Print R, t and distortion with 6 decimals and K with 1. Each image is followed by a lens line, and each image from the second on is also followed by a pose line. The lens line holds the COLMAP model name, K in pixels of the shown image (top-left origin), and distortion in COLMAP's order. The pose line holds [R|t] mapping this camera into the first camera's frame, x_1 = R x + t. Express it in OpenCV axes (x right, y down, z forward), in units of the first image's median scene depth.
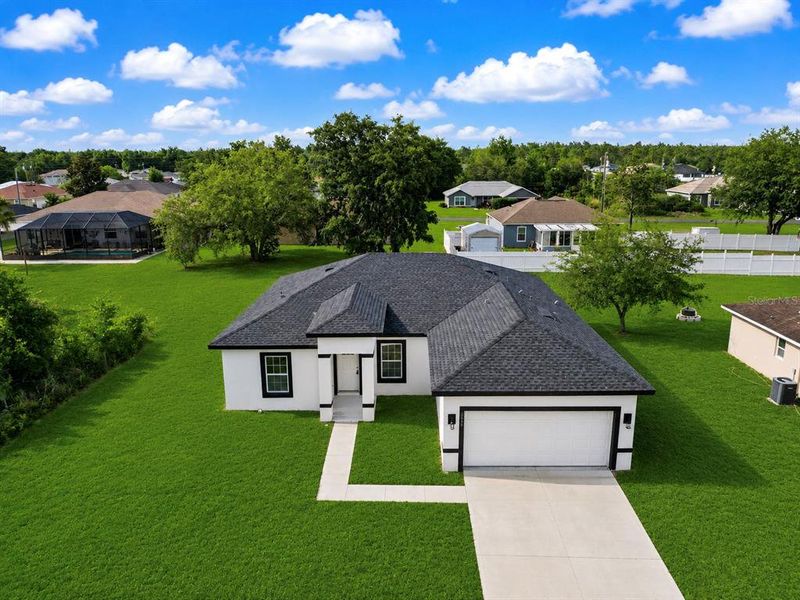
lens RADIAL K [[584.2, 0, 404.3], [0, 584.2, 286.6], [0, 0, 1]] dist [-0.022624, -0.001515]
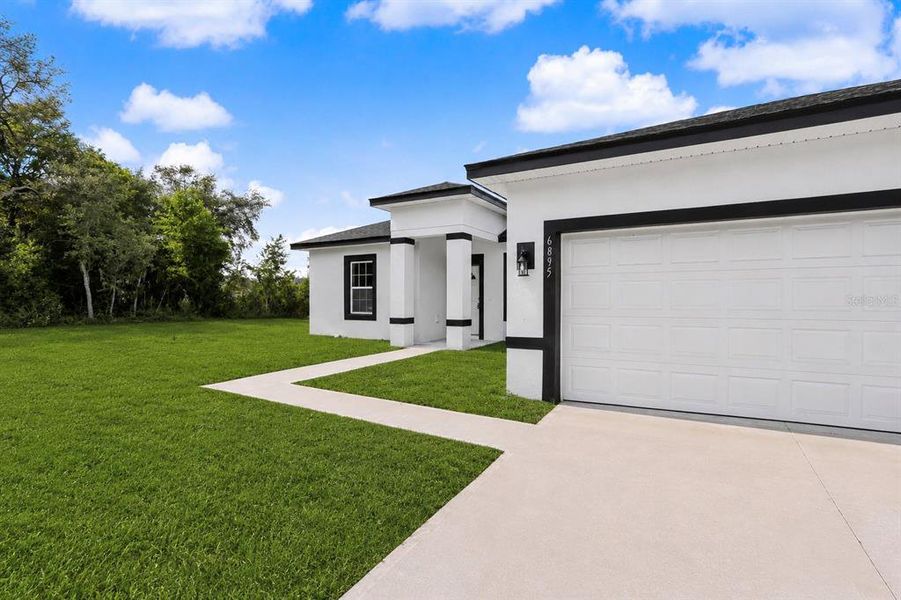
lens RADIAL K [[421.3, 0, 453.6], [0, 421.3, 283.2], [0, 0, 1]] dist [0.011525, 0.000469]
pose [[0.879438, -0.010355, -0.475902, 0.142594], [-0.112366, 0.966994, -0.228686, 0.258006], [0.462562, 0.254590, 0.849247, 0.602108]]
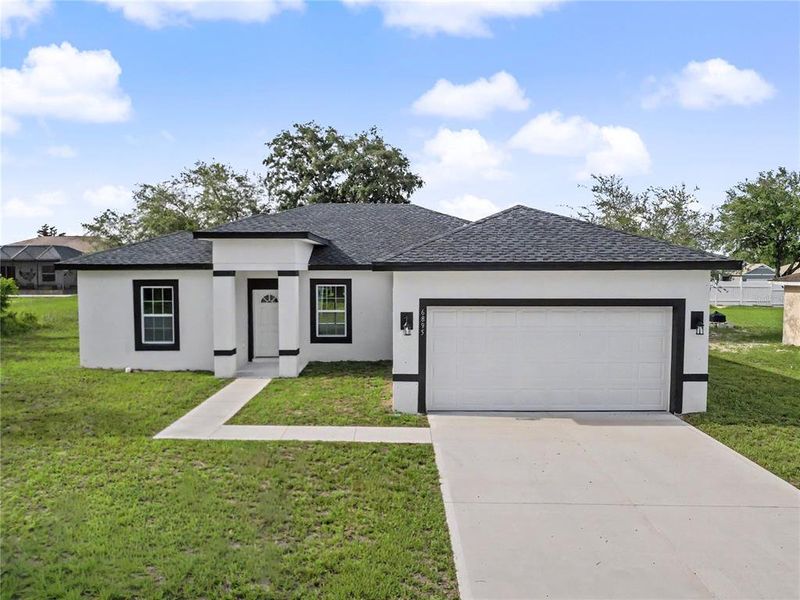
lens RADIAL K [[577.4, 0, 400.0], [0, 577.4, 300.0], [0, 0, 1]] dist [0.001431, -0.032473]
pose [[0.999845, 0.004857, 0.016910, 0.052715], [-0.001836, 0.984692, -0.174293, 0.252508], [-0.017498, 0.174235, 0.984549, 0.334624]]
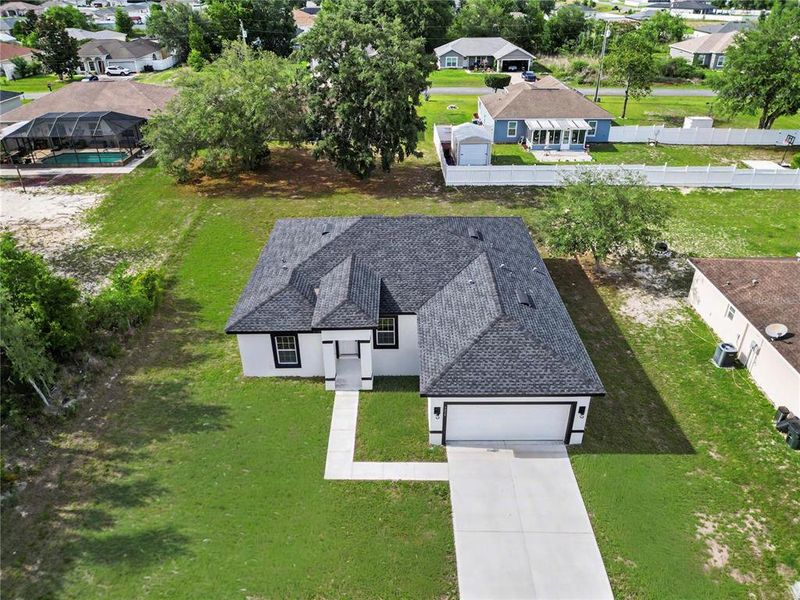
lens RADIAL K [[577.4, 0, 400.0], [0, 577.4, 300.0], [0, 0, 1]] dist [0.001431, -0.032473]
pose [[0.999926, -0.008203, 0.008984, -0.003595], [0.005191, 0.955549, 0.294787, -0.282295], [-0.011003, -0.294719, 0.955521, -0.063559]]
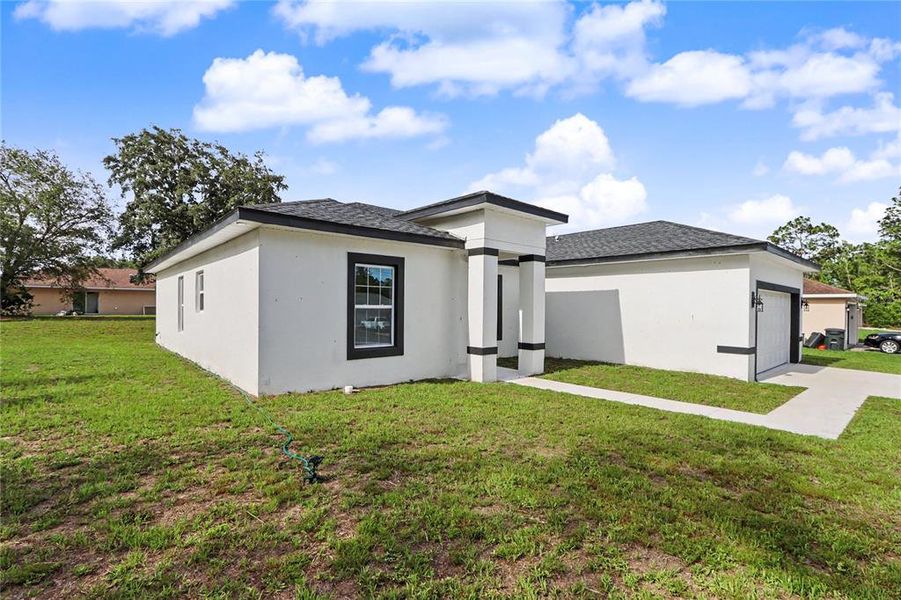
lens RADIAL K [[408.0, 0, 453.6], [0, 408.0, 305.5], [0, 0, 1]] dist [-0.001146, -0.000167]
pose [[0.739420, 0.015878, 0.673057, -0.398871], [0.135638, 0.975709, -0.172029, 0.218185], [-0.659439, 0.218494, 0.719306, 0.726419]]
